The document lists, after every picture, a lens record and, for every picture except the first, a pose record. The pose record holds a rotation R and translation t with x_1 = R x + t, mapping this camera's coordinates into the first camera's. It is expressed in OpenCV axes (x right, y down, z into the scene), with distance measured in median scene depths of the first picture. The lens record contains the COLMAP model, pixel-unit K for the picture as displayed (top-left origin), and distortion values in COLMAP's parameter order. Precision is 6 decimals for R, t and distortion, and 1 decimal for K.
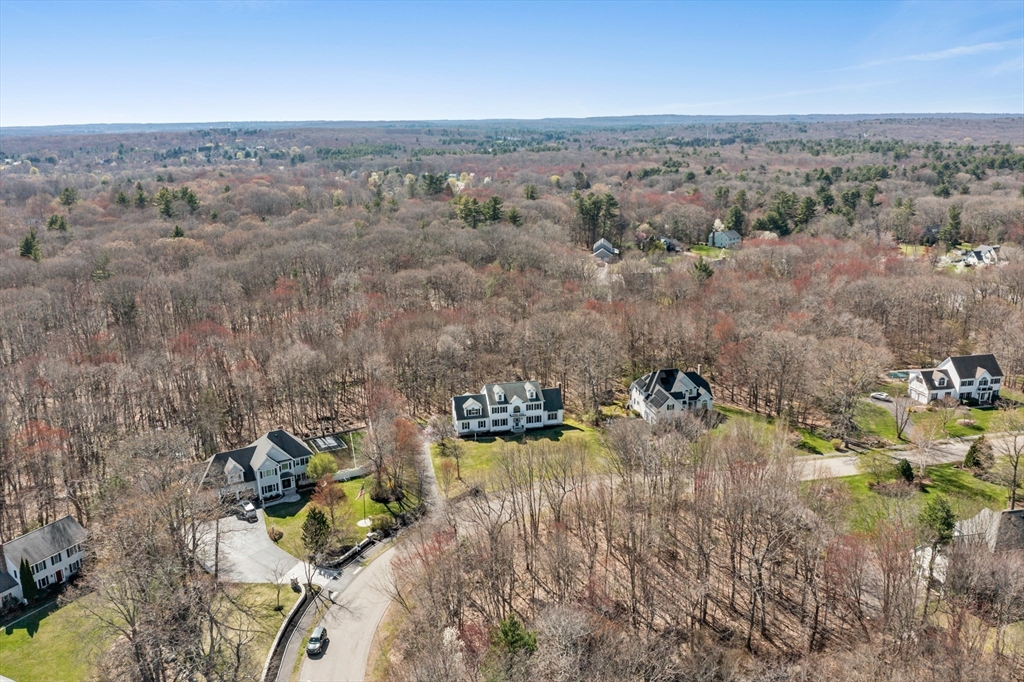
lens RADIAL K [[820.9, 0, 512.0], [0, 820.9, 341.0], [0, 0, 1]] dist [-0.004190, -0.004690]
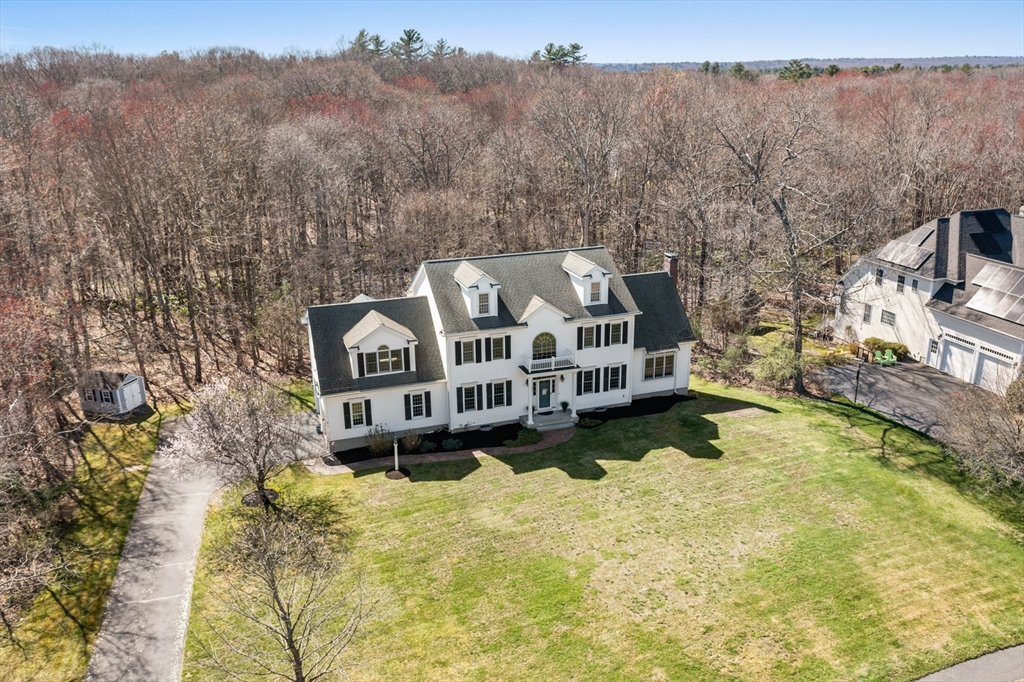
lens RADIAL K [[820.9, 0, 512.0], [0, 820.9, 341.0], [0, 0, 1]] dist [-0.004190, -0.004690]
pose [[0.993856, -0.033711, 0.105425, -0.033675], [0.028156, 0.998158, 0.053743, 0.066684], [-0.107043, -0.050444, 0.992974, 0.729783]]
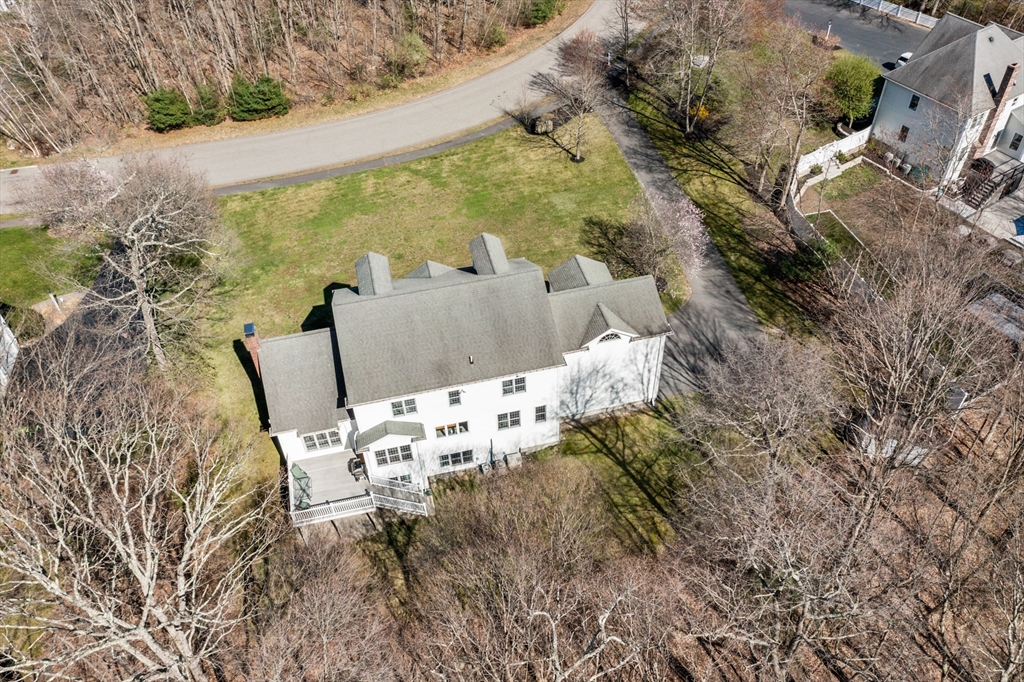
lens RADIAL K [[820.9, 0, 512.0], [0, 820.9, 341.0], [0, 0, 1]] dist [-0.004190, -0.004690]
pose [[-0.999628, 0.025970, 0.008305, -0.024338], [0.020698, 0.524528, 0.851141, -0.165299], [0.017748, 0.850997, -0.524871, 1.179970]]
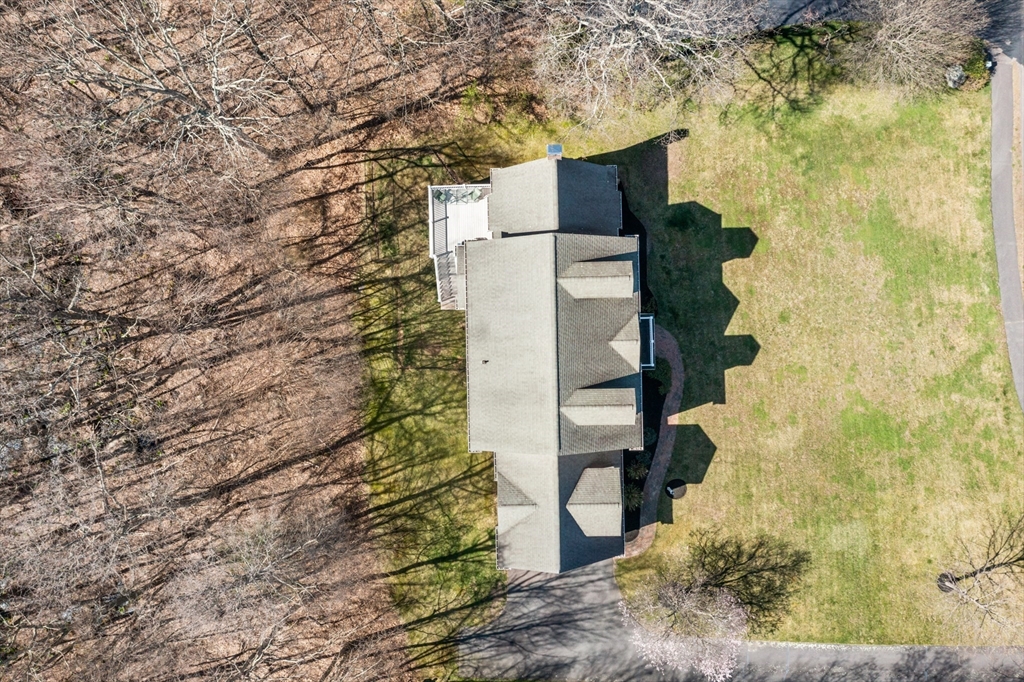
lens RADIAL K [[820.9, 0, 512.0], [0, 820.9, 341.0], [0, 0, 1]] dist [-0.004190, -0.004690]
pose [[0.199068, -0.979935, 0.009998, -0.004151], [0.274235, 0.065498, 0.959430, -0.195846], [-0.940833, -0.188250, 0.281771, 0.962402]]
